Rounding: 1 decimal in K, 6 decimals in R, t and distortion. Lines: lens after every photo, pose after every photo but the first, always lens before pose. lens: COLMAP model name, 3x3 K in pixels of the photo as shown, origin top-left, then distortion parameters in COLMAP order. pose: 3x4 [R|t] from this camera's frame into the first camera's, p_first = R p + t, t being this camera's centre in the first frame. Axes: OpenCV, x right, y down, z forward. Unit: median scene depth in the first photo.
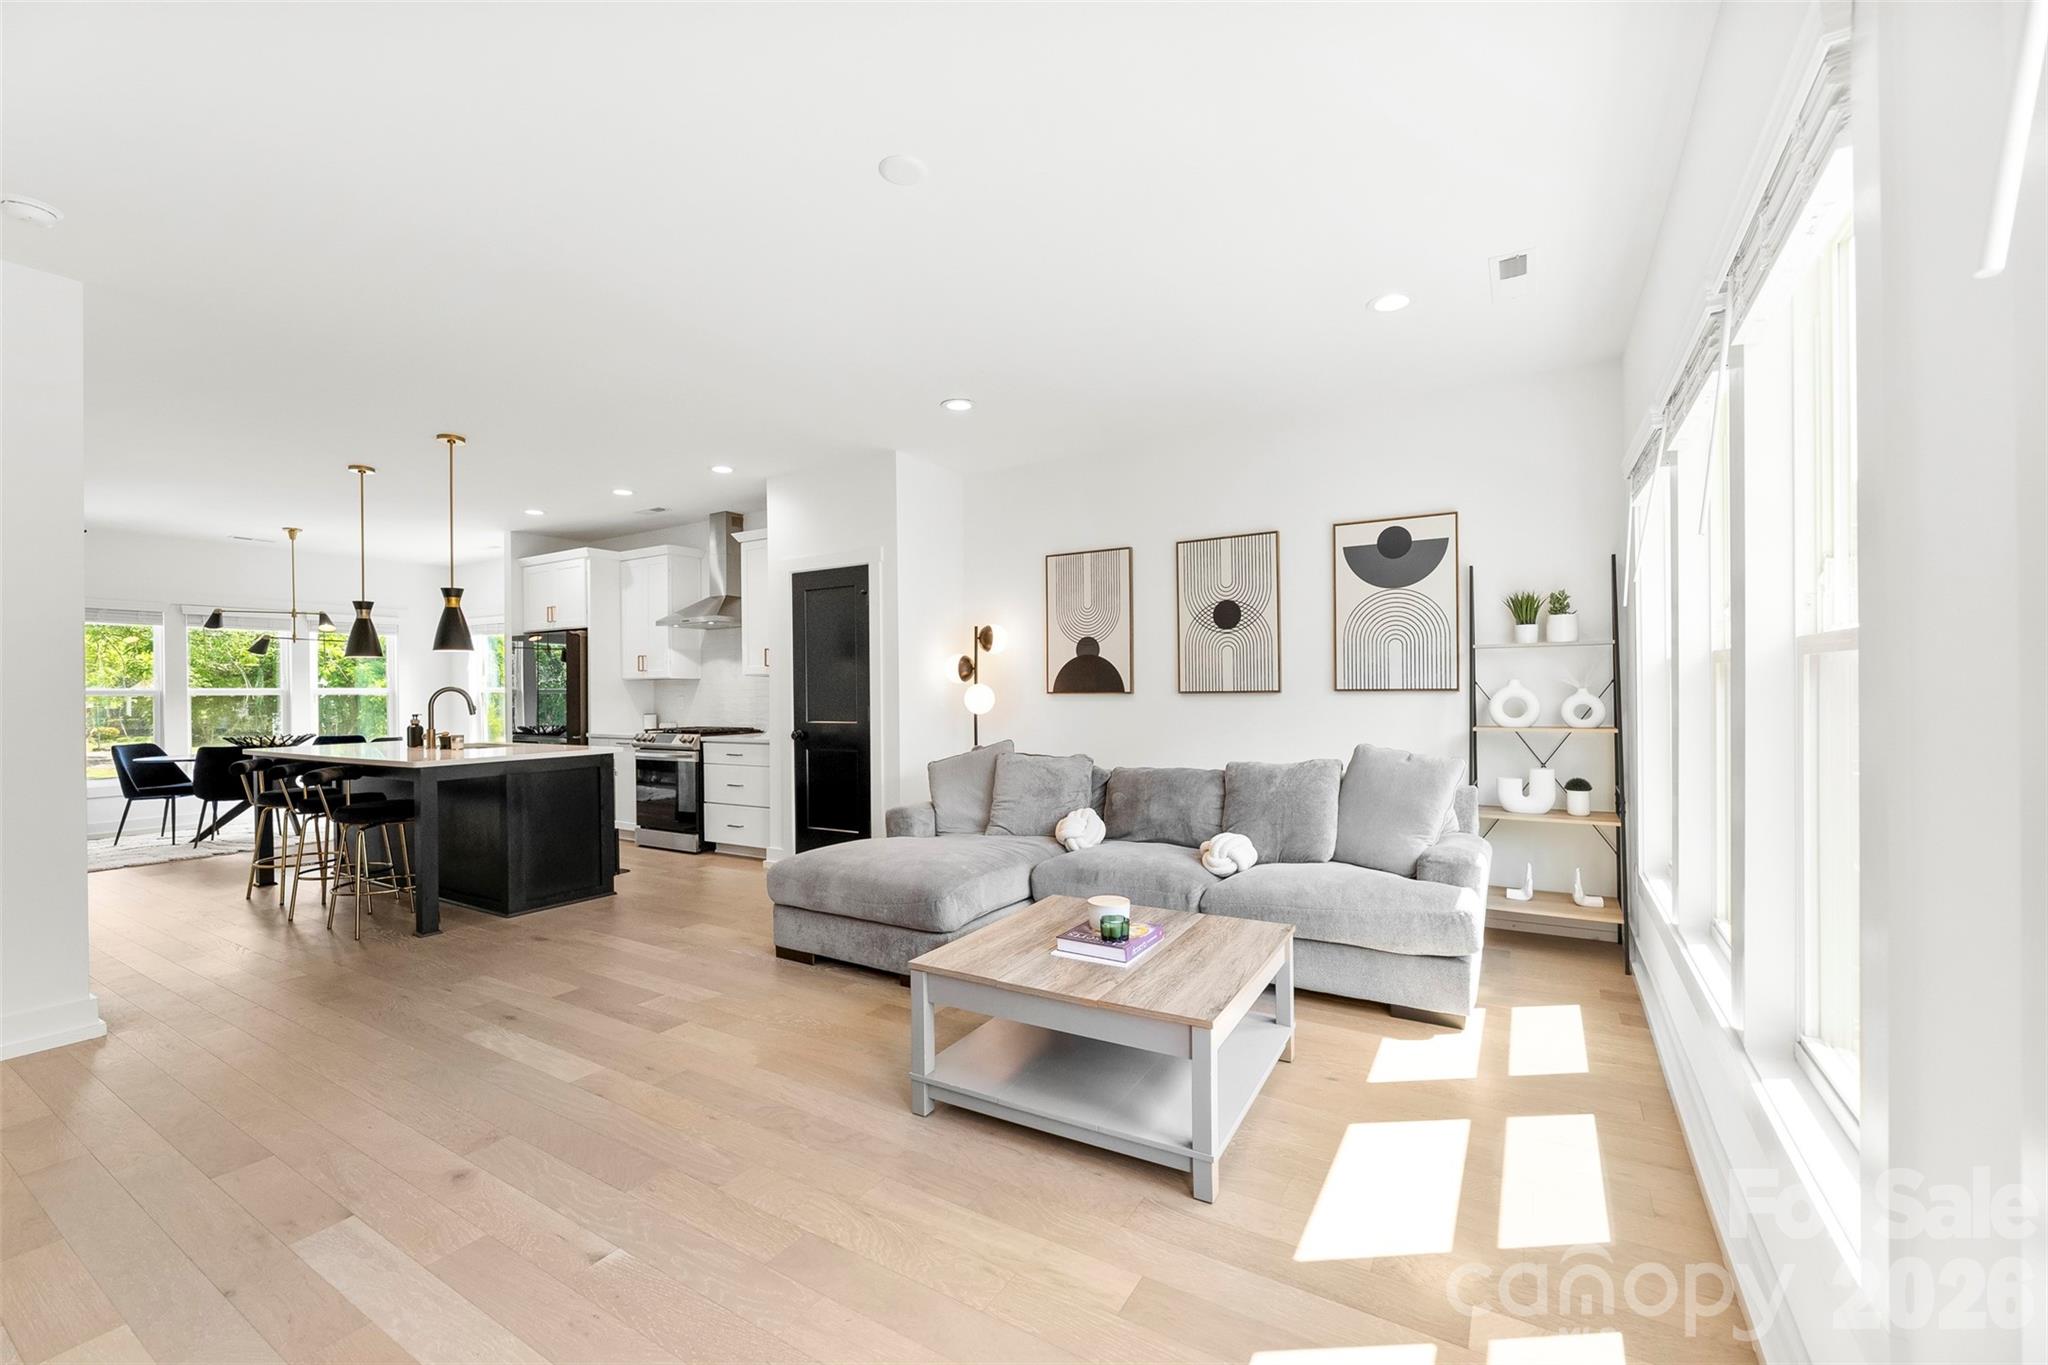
lens RADIAL K [[848.6, 0, 1024.0], [0, 848.6, 682.5], [0, 0, 1]] dist [-0.014026, -0.000067]
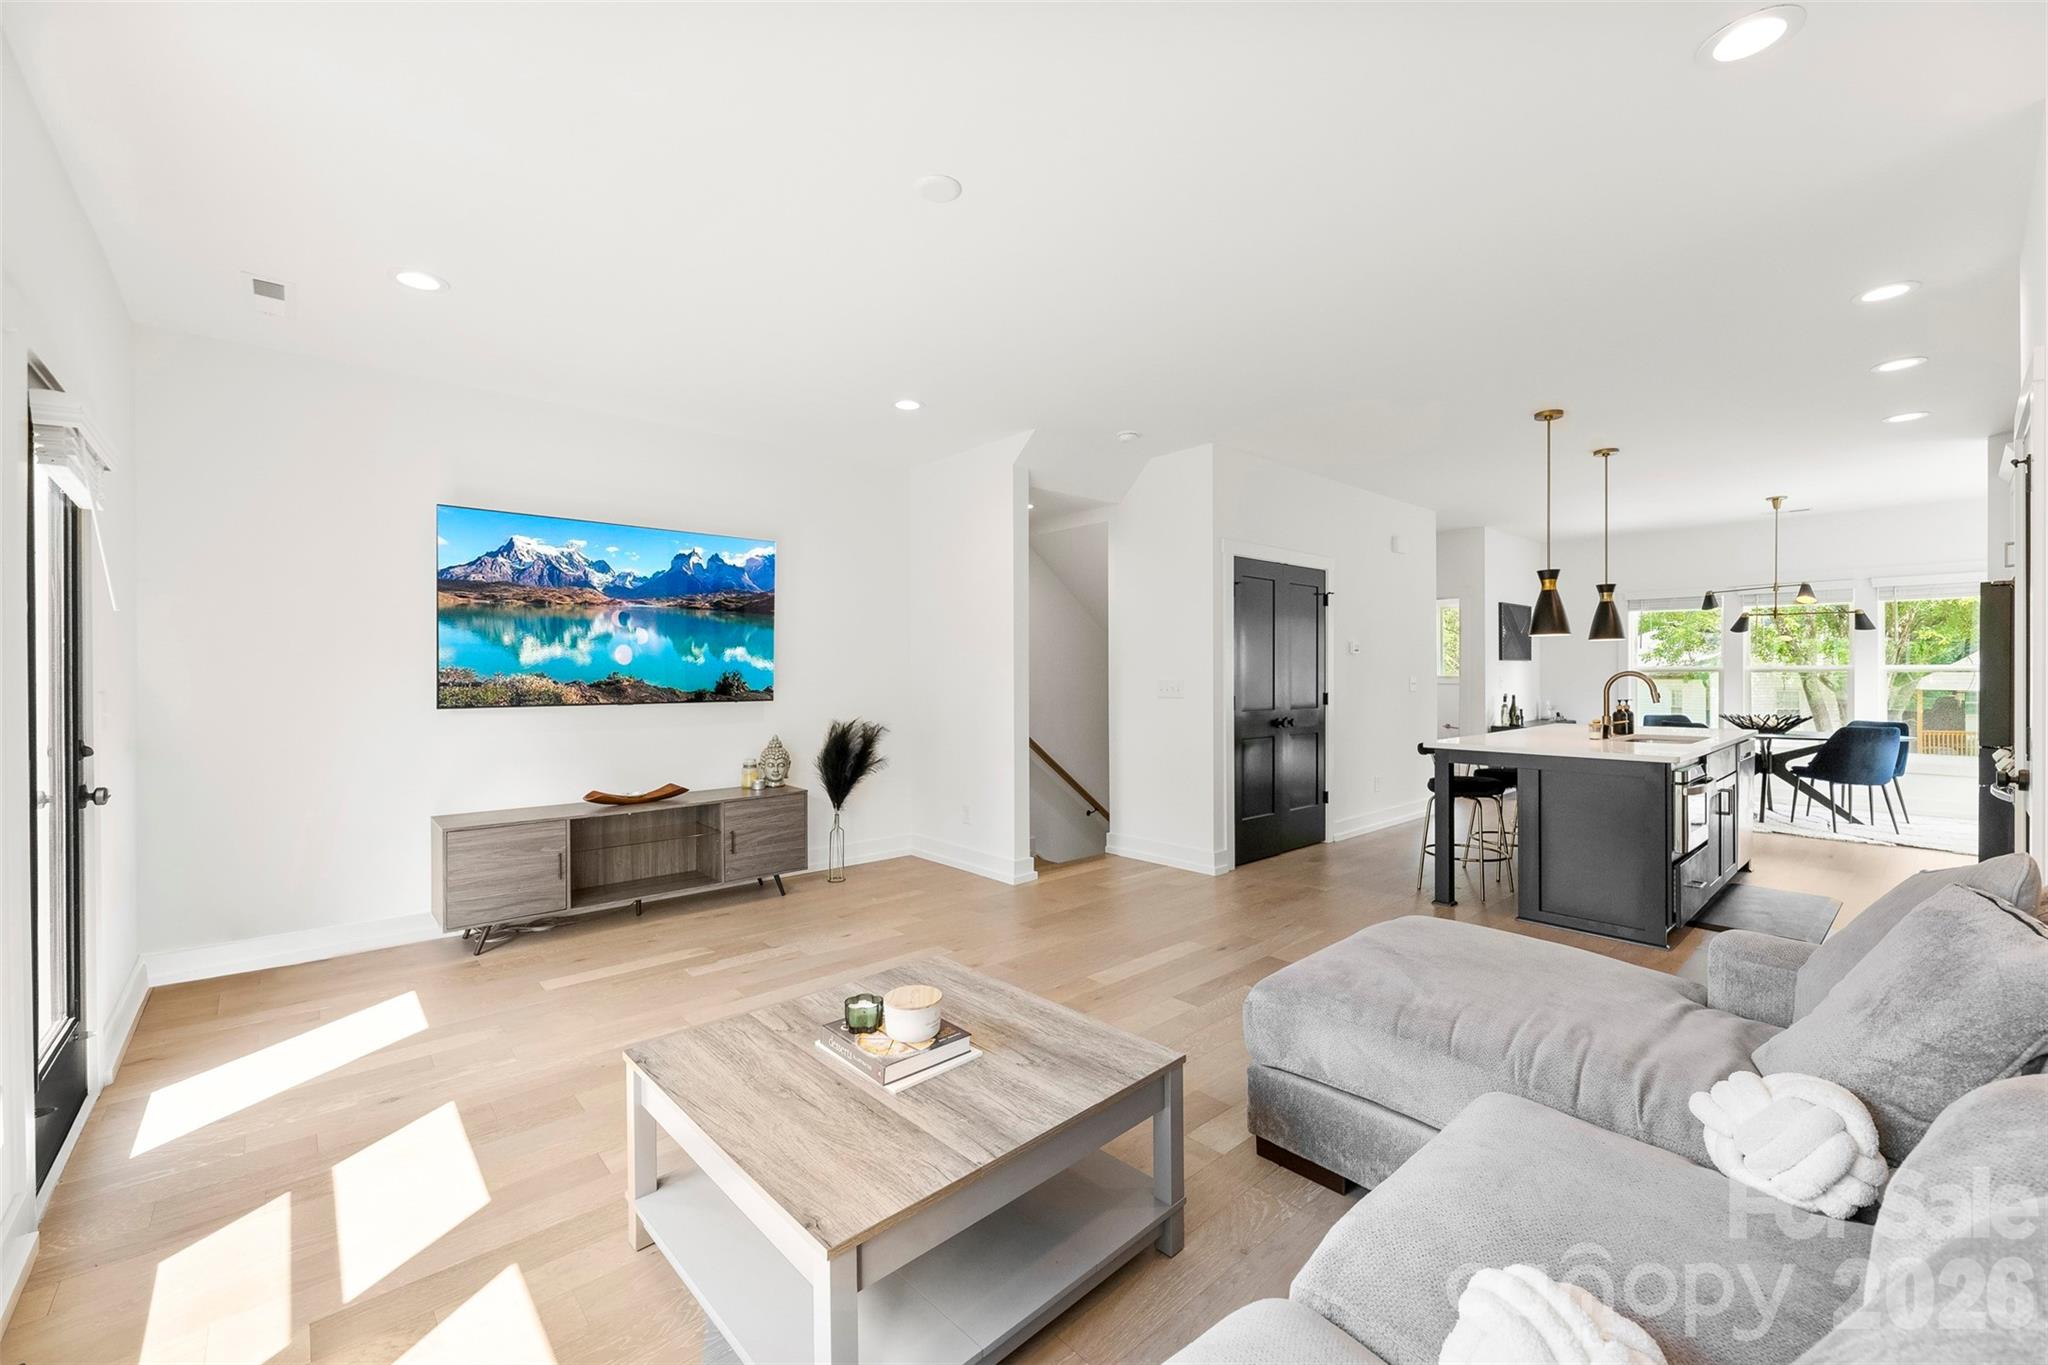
lens RADIAL K [[810.7, 0, 1010.6], [0, 810.7, 665.3], [0, 0, 1]] dist [-0.009755, 0.000001]
pose [[-0.293678, 0.005738, -0.955887, 0.269190], [0.017187, 0.999852, 0.000721, -0.010011], [0.955750, -0.016217, -0.293734, 0.469023]]
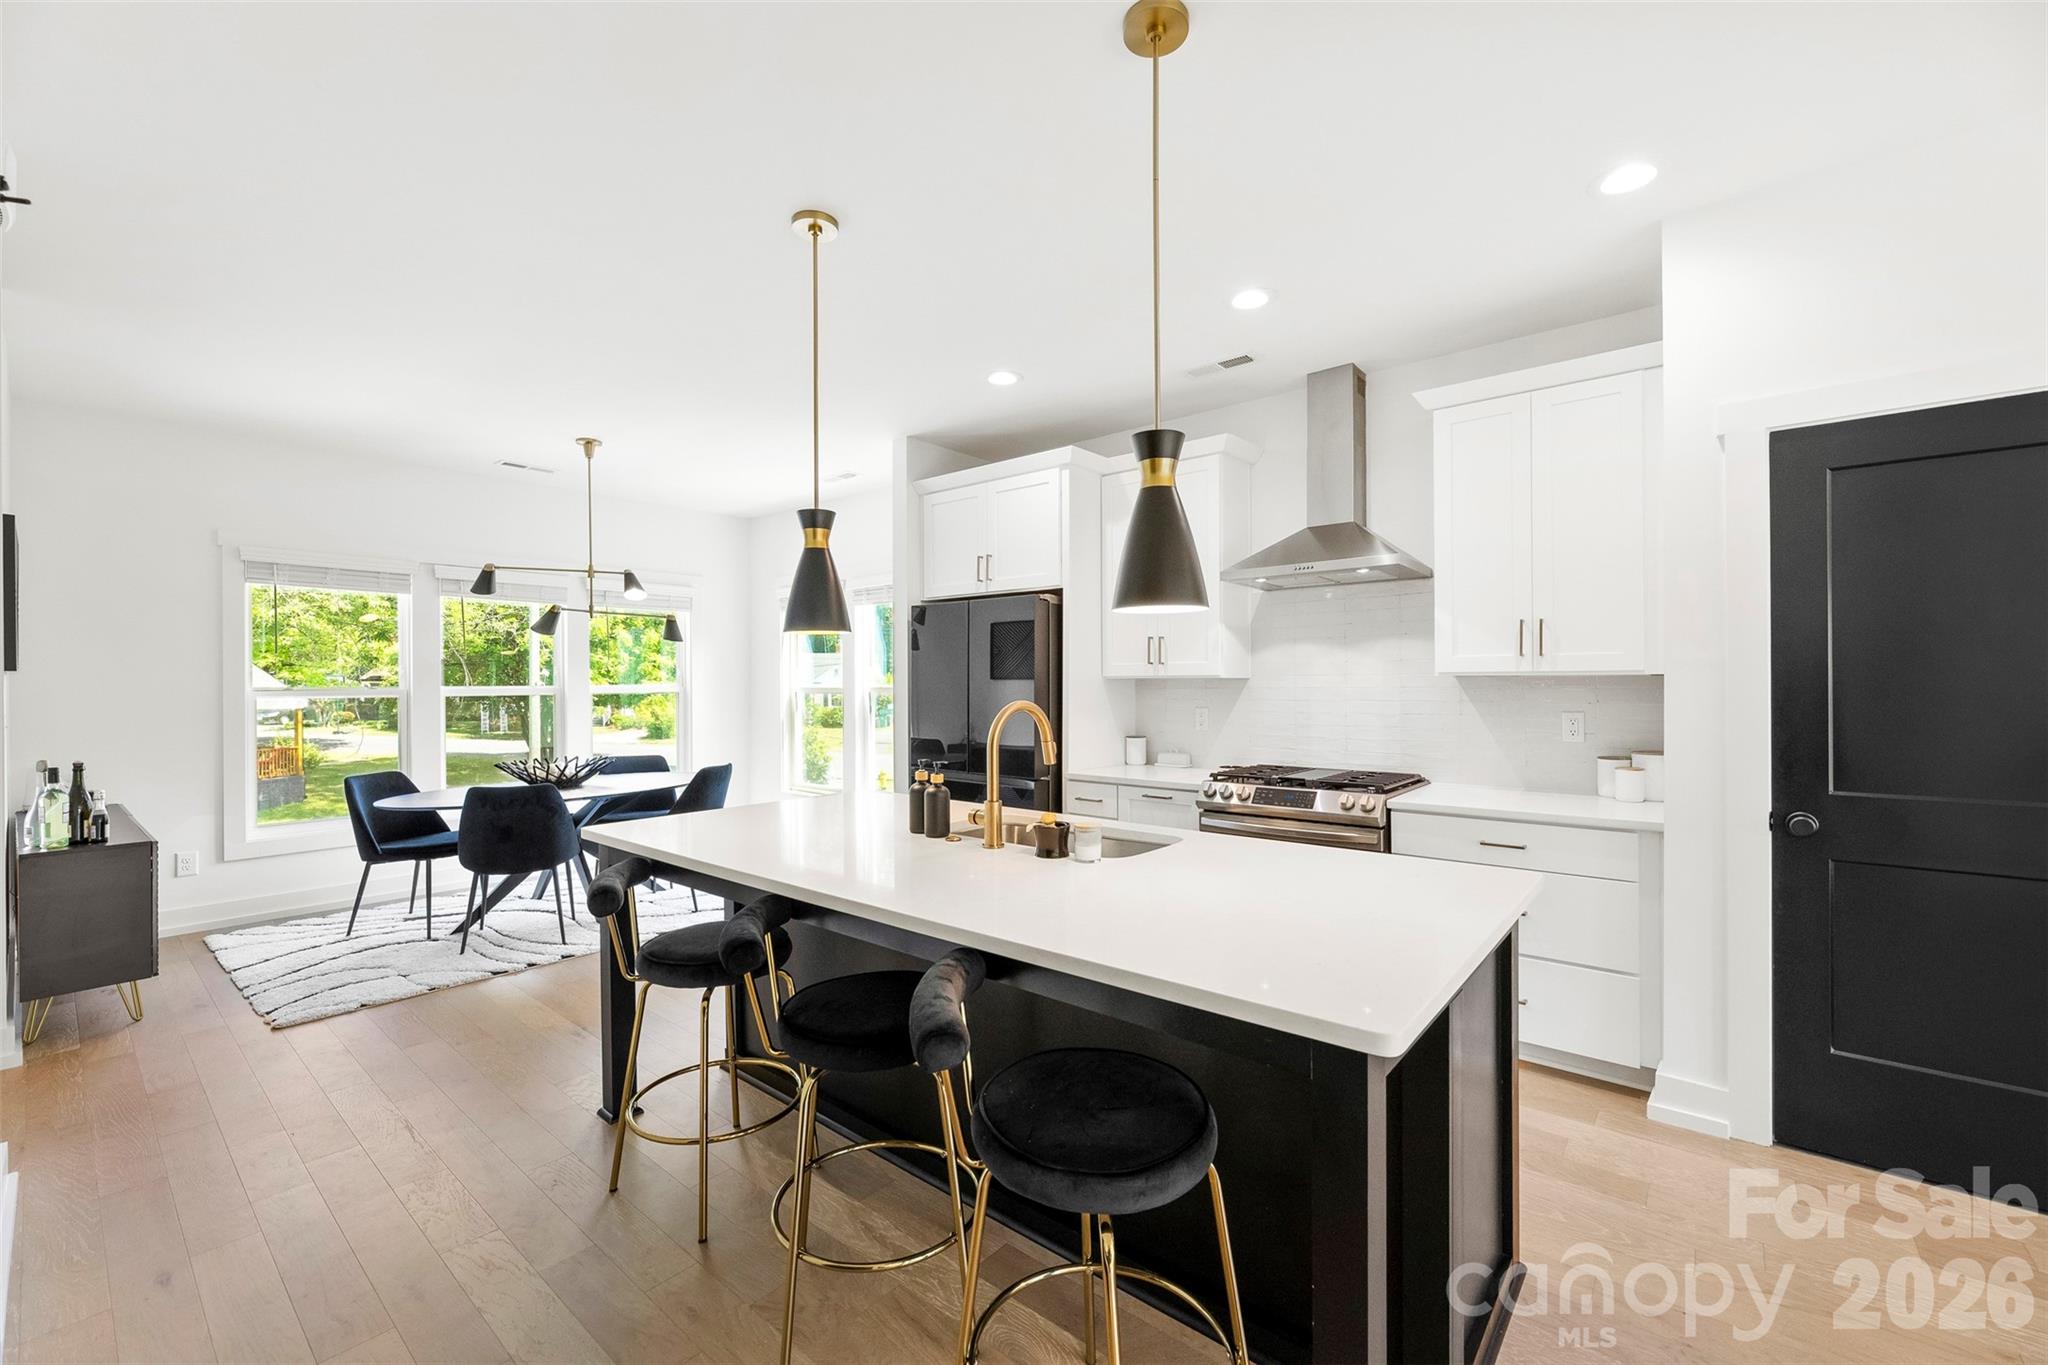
lens RADIAL K [[848.6, 0, 1024.0], [0, 848.6, 682.5], [0, 0, 1]] dist [-0.014026, -0.000067]
pose [[0.986693, 0.007876, -0.162406, -0.469371], [-0.005875, 0.999901, 0.012794, -0.008334], [0.162491, -0.011670, 0.986641, 0.444602]]
